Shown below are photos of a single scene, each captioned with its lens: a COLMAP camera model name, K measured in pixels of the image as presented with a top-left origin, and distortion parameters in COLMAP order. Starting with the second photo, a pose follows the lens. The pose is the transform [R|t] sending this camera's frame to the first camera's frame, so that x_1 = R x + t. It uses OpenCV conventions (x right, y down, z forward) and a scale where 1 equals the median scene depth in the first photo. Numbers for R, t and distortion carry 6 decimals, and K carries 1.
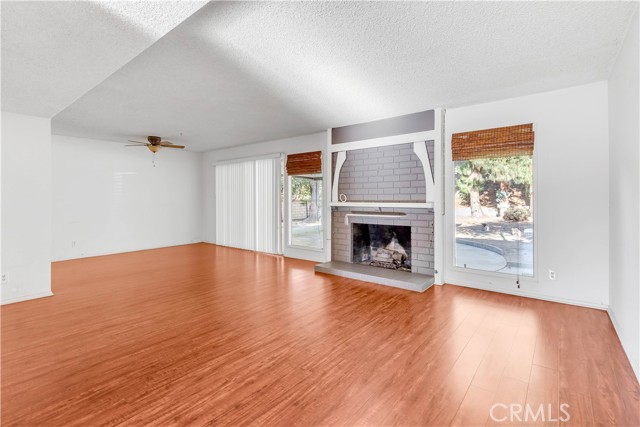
lens RADIAL K [[296.1, 0, 319.6], [0, 296.1, 195.2], [0, 0, 1]] dist [0.003395, 0.000524]
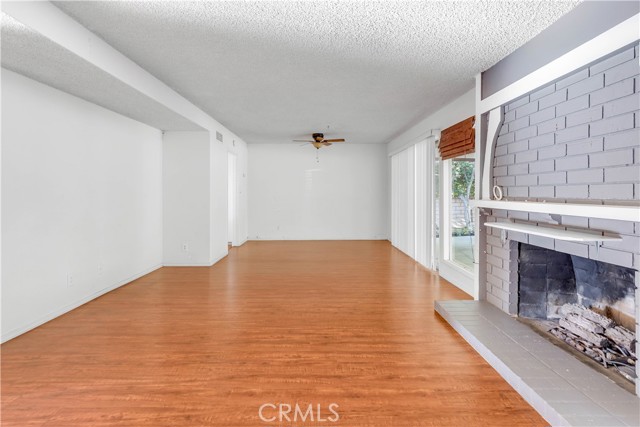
lens RADIAL K [[296.1, 0, 319.6], [0, 296.1, 195.2], [0, 0, 1]] dist [0.003395, 0.000524]
pose [[0.635716, 0.009829, -0.771860, 0.301198], [0.004809, 0.999849, 0.016693, 0.002807], [0.771908, -0.014324, 0.635573, 0.403900]]
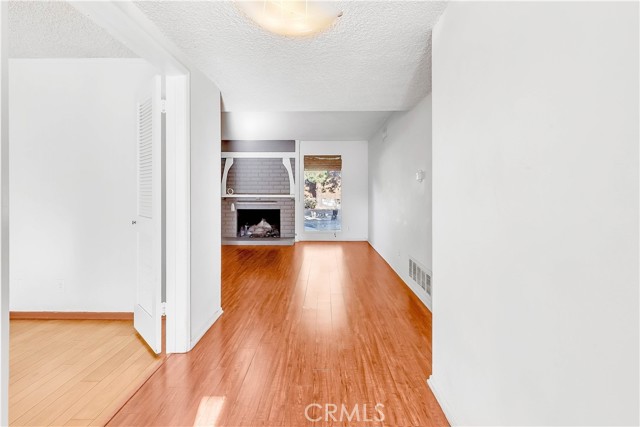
lens RADIAL K [[296.1, 0, 319.6], [0, 296.1, 195.2], [0, 0, 1]] dist [0.003395, 0.000524]
pose [[0.796429, -0.002872, 0.604726, -0.438788], [-0.010864, 0.999759, 0.019056, -0.004459], [-0.604635, -0.021746, 0.796206, -0.370104]]
